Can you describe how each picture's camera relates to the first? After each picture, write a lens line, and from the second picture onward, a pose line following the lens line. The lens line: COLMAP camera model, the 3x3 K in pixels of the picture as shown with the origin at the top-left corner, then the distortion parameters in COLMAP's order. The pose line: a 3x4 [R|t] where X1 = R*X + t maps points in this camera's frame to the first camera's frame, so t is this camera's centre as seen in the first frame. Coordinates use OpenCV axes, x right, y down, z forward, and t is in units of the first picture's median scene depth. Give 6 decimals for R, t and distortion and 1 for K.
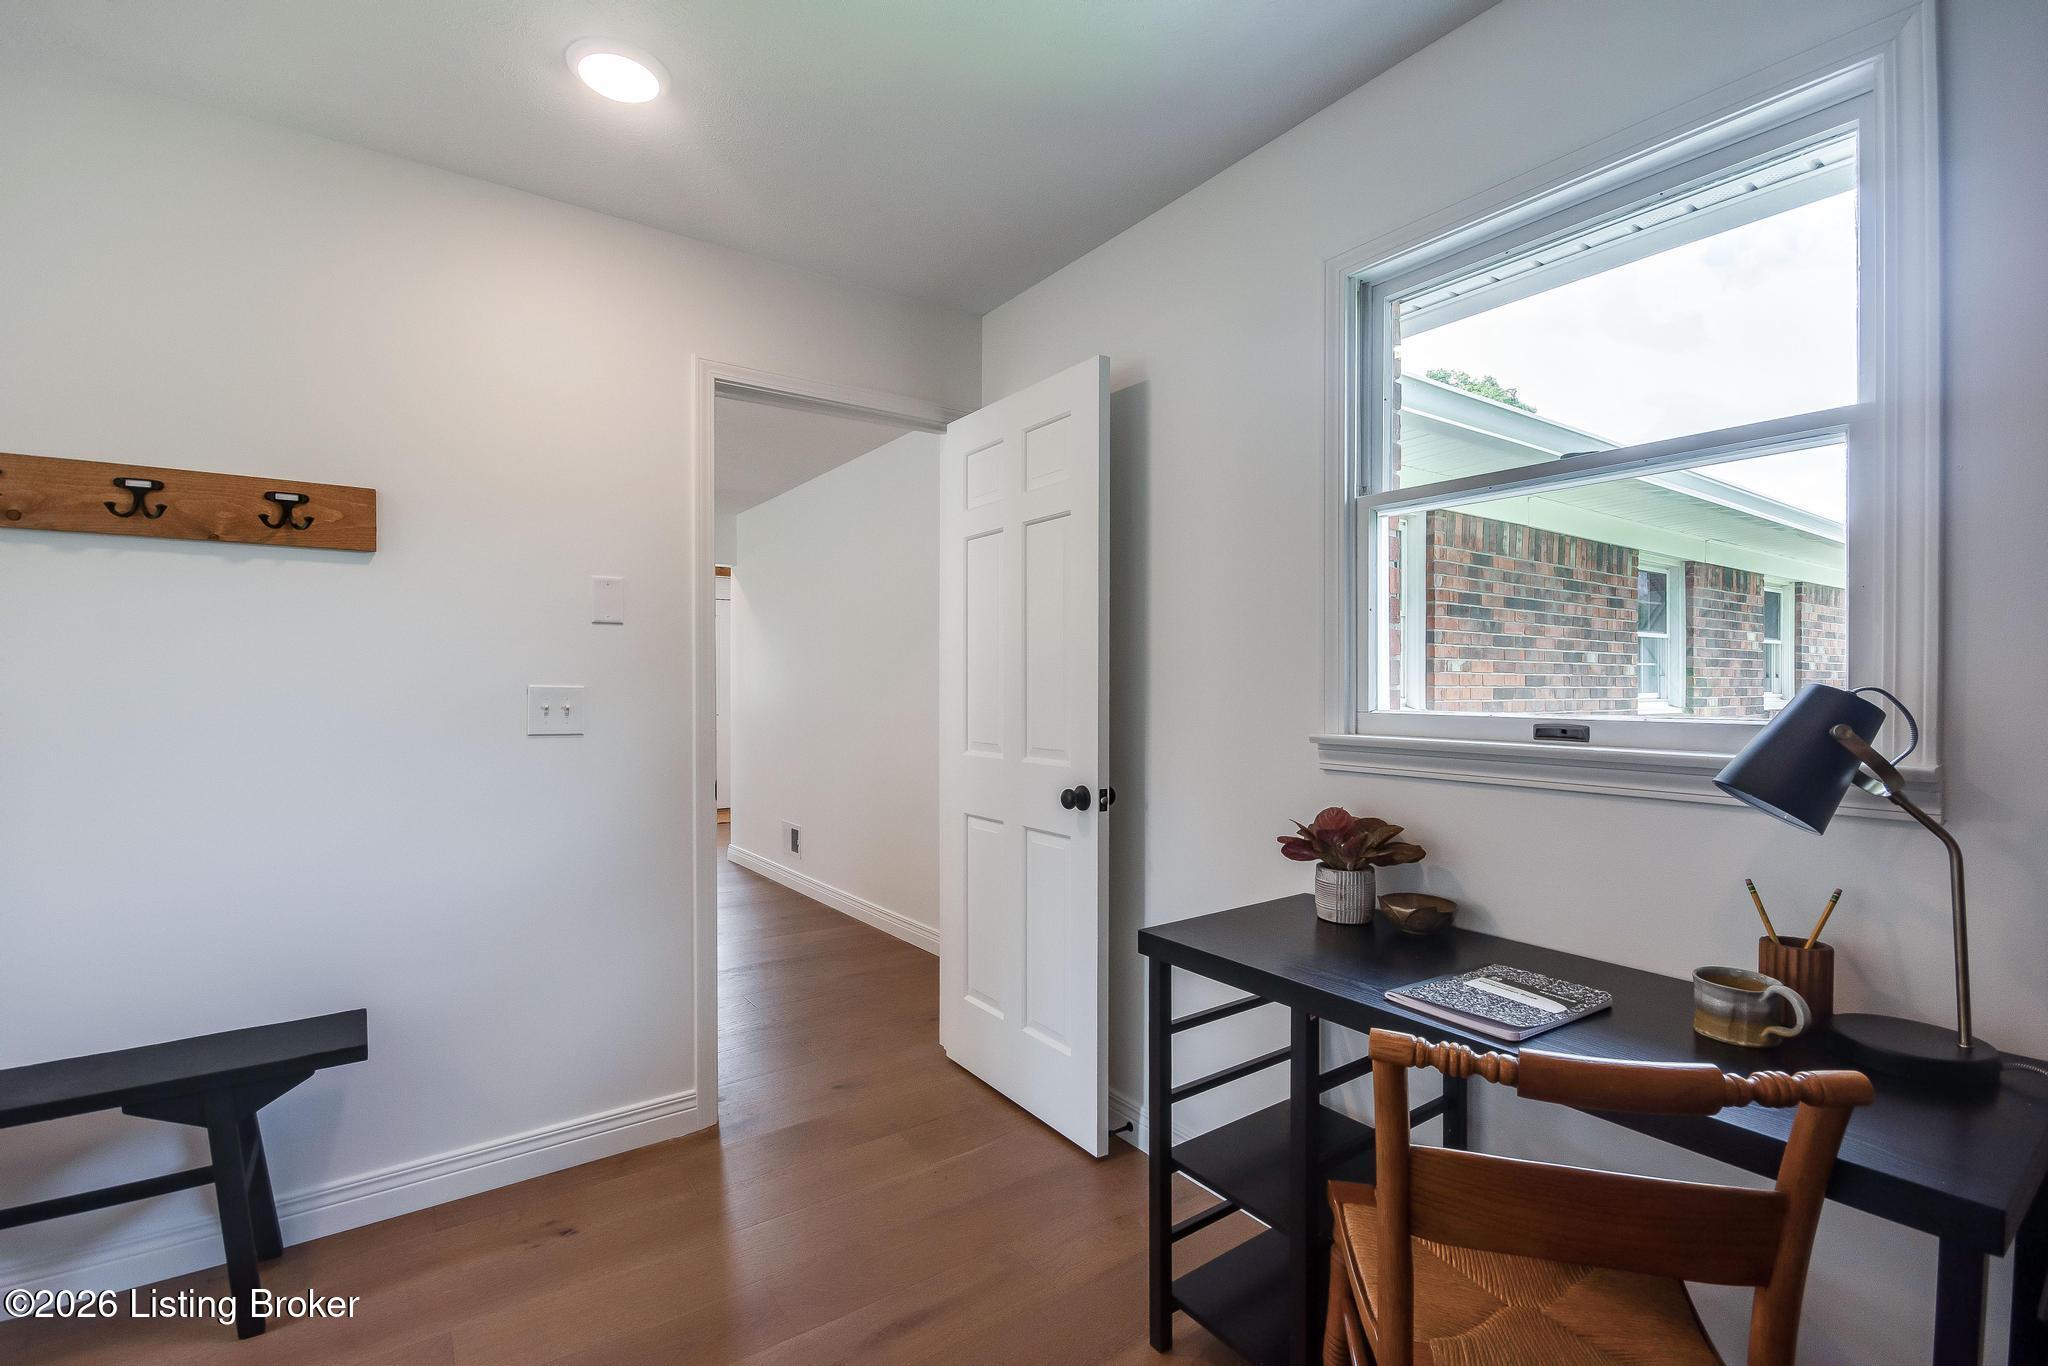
lens RADIAL K [[907.2, 0, 1036.4], [0, 907.2, 688.5], [0, 0, 1]] dist [0.013699, -0.008586]
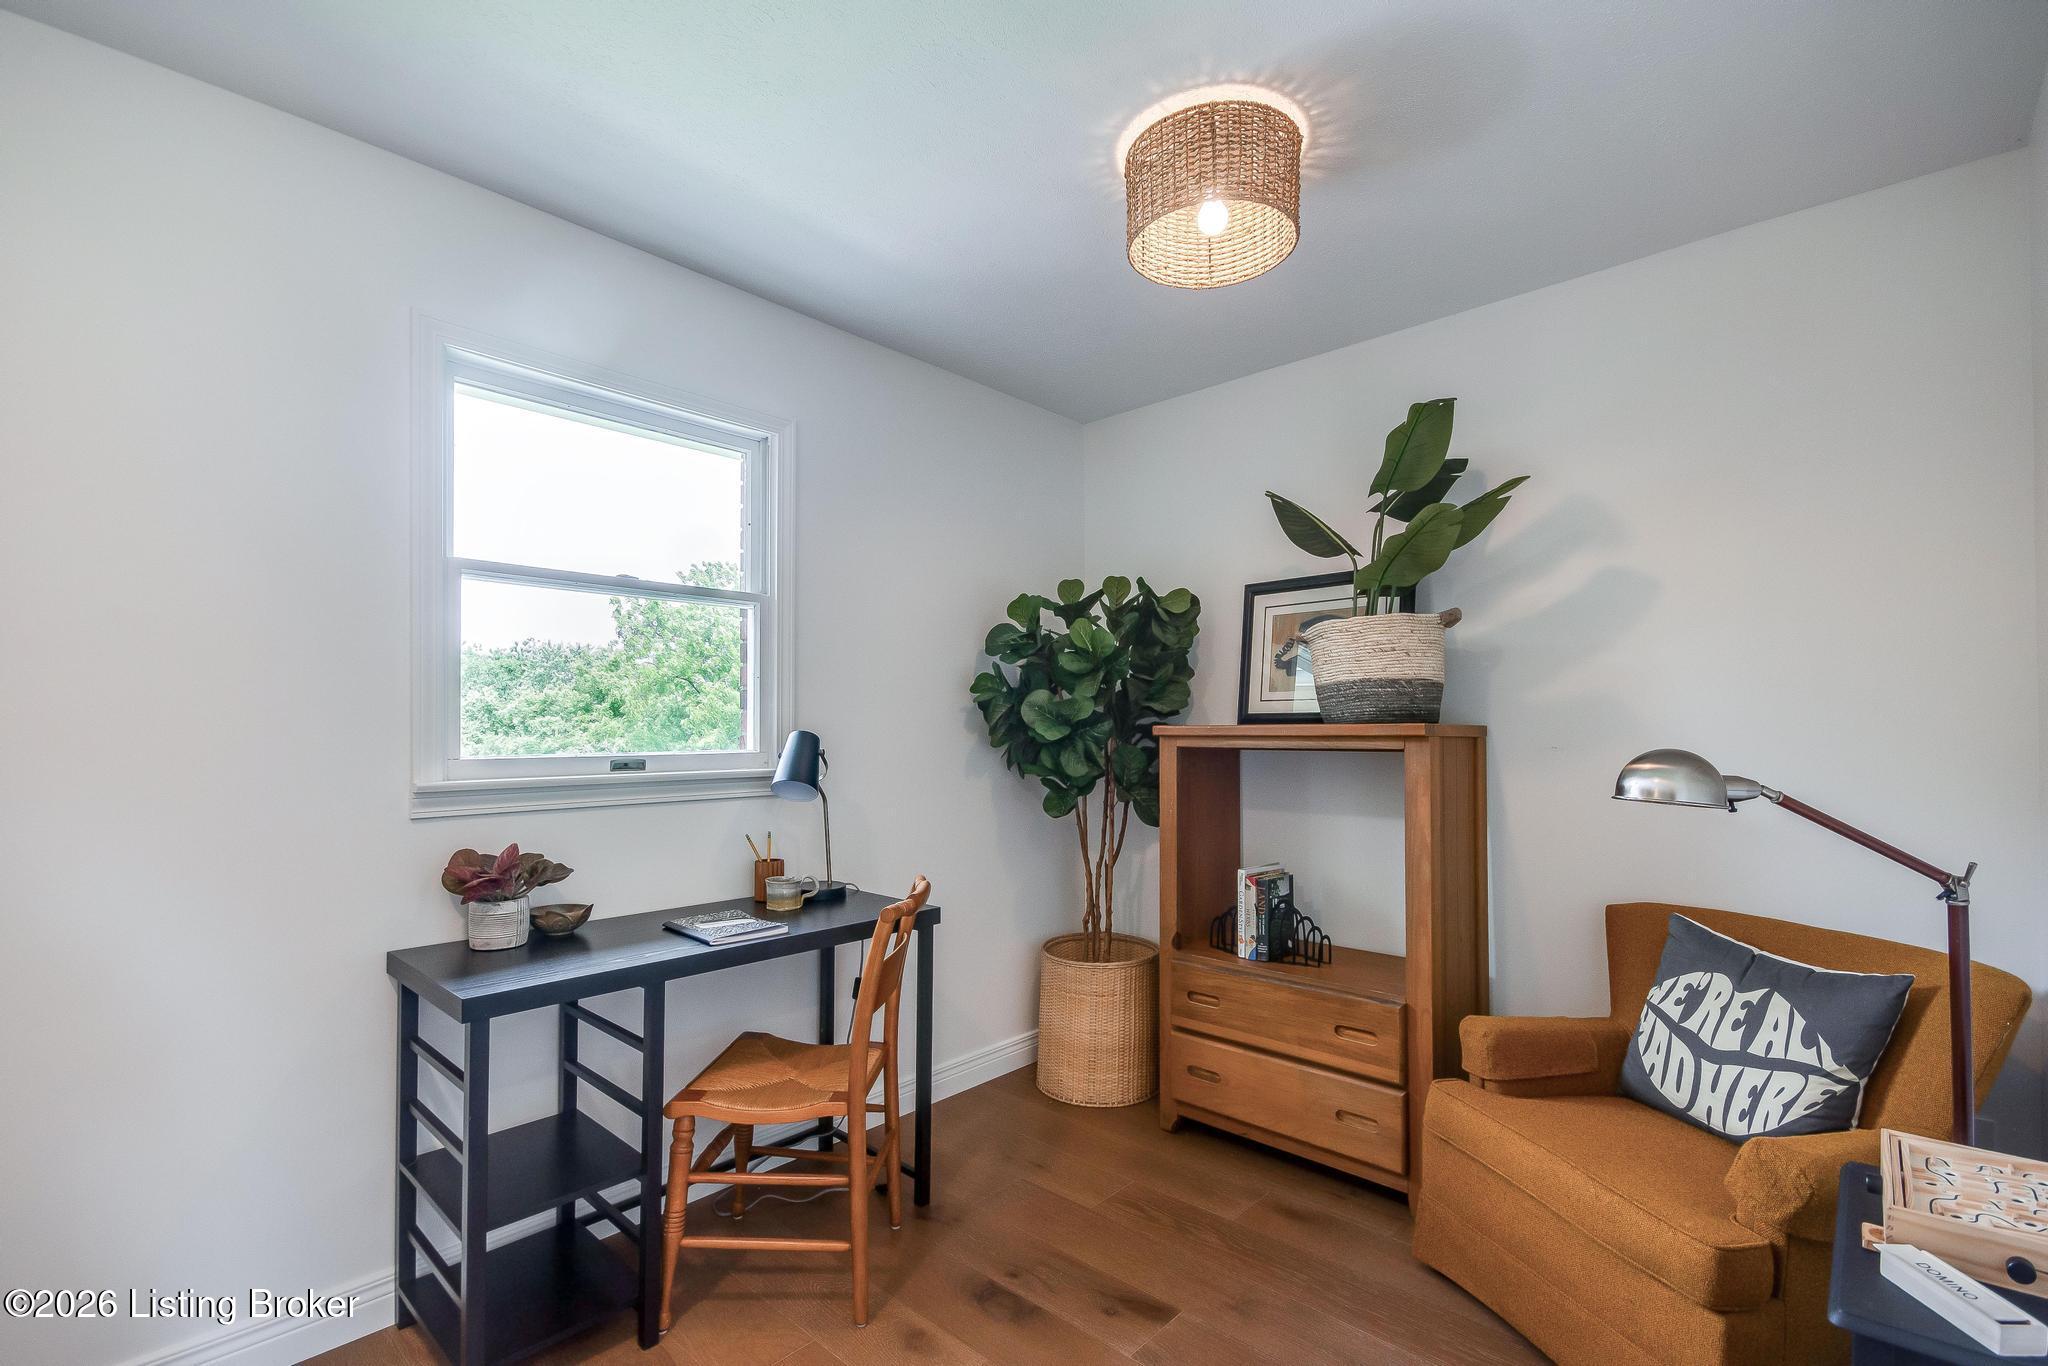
lens RADIAL K [[907.2, 0, 1057.2], [0, 907.2, 727.1], [0, 0, 1]] dist [0.013699, -0.008586]
pose [[-0.206317, 0.003301, 0.978480, -0.954755], [0.008209, 0.999965, -0.001643, -0.003376], [-0.978451, 0.007693, -0.206337, 0.623084]]
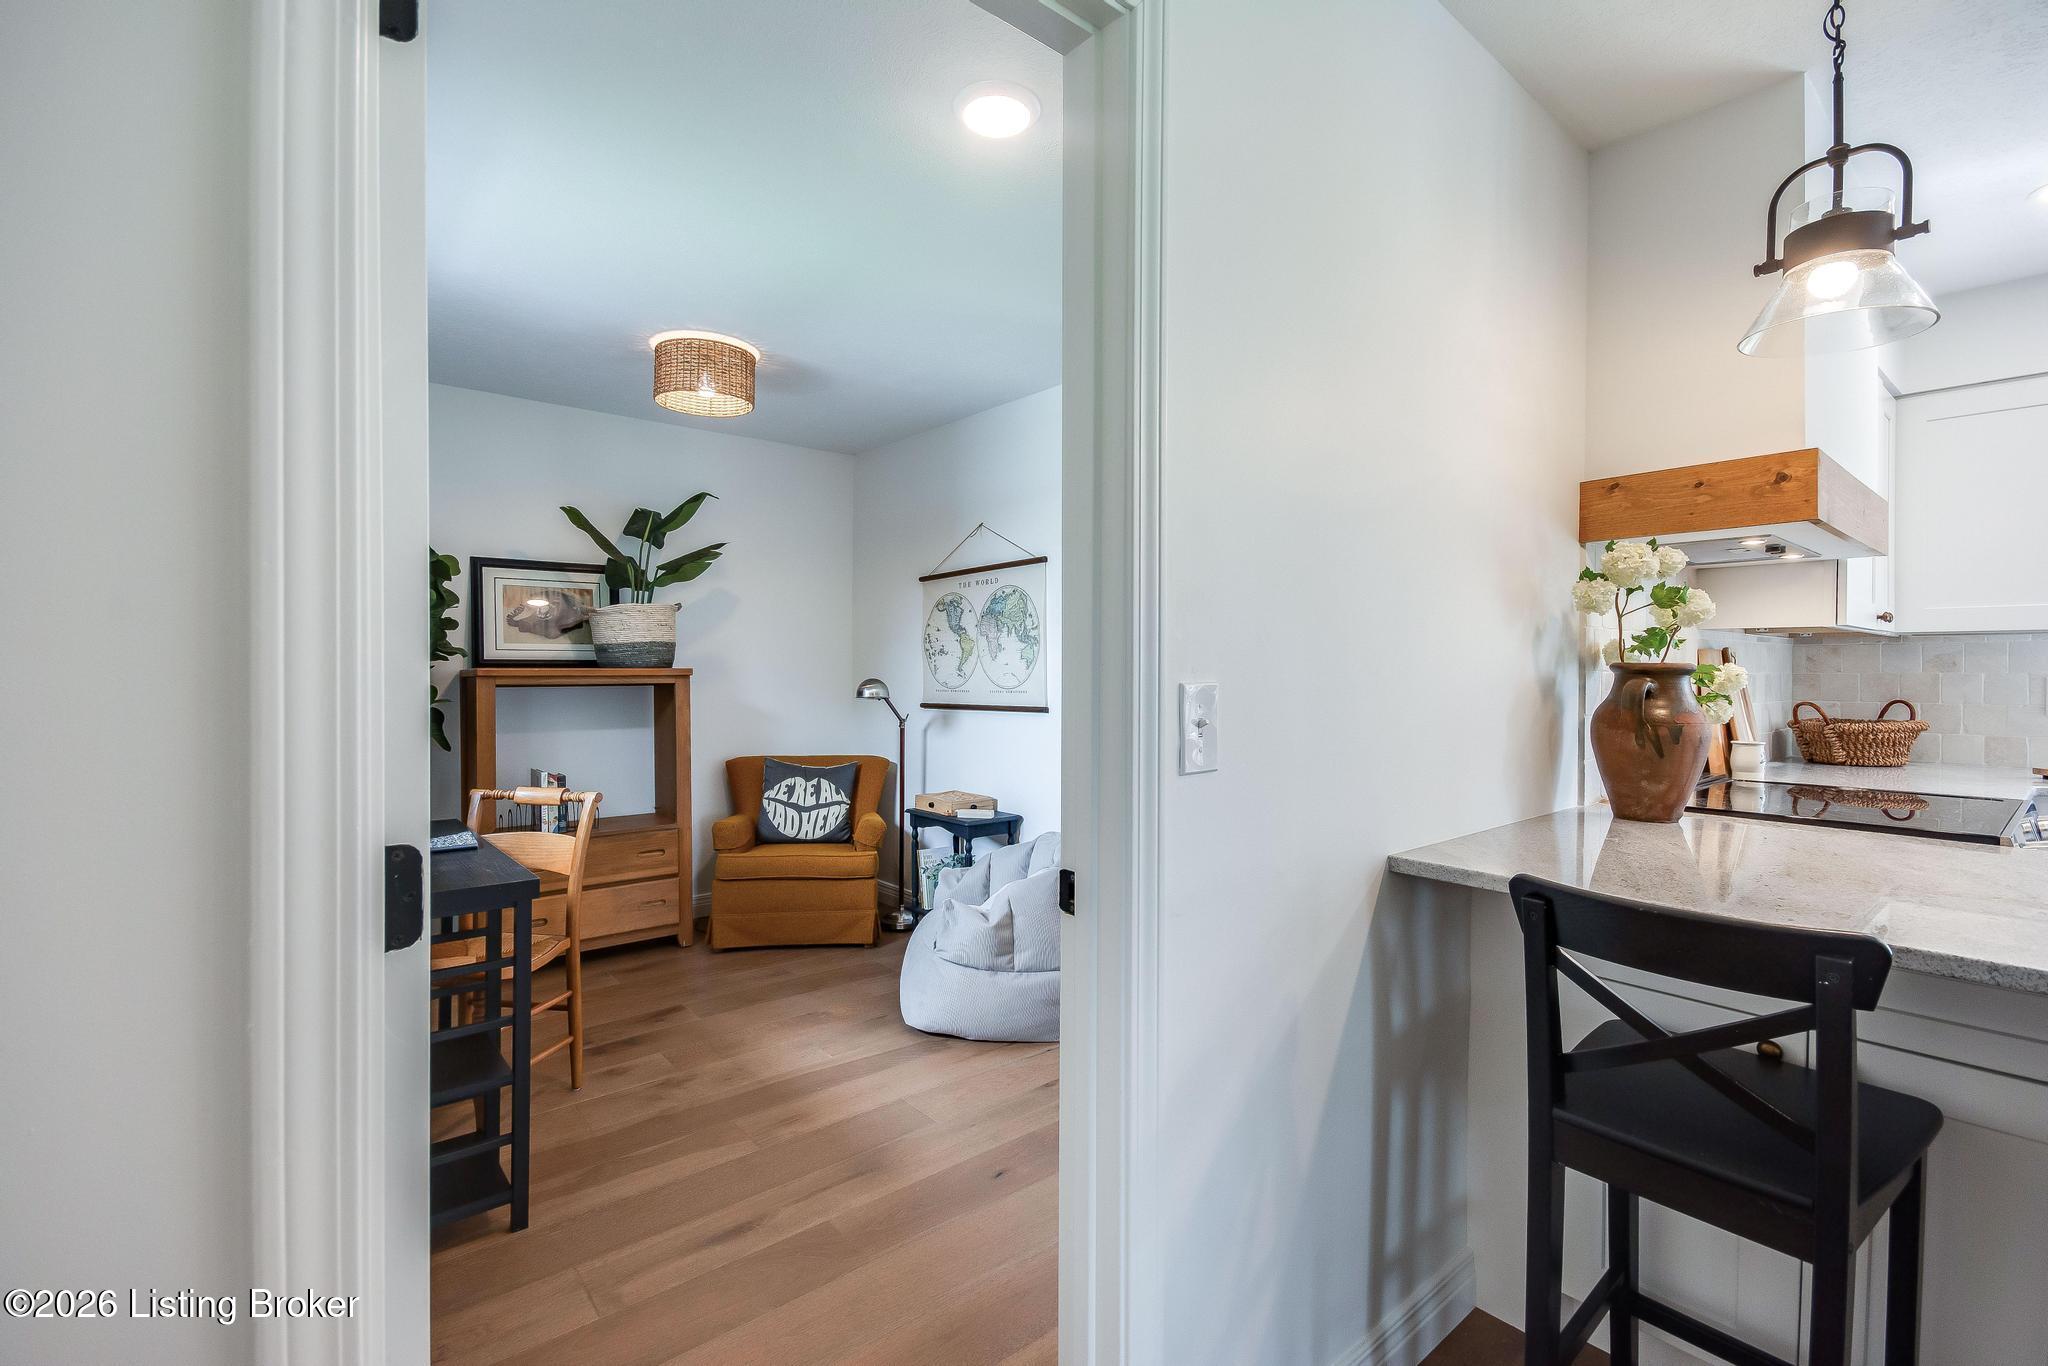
lens RADIAL K [[907.2, 0, 1021.9], [0, 907.2, 666.0], [0, 0, 1]] dist [0.013699, -0.008586]
pose [[-0.997670, -0.000823, -0.068223, -0.469558], [-0.000892, 0.999999, 0.000978, -0.015984], [0.068222, 0.001037, -0.997670, 2.290245]]
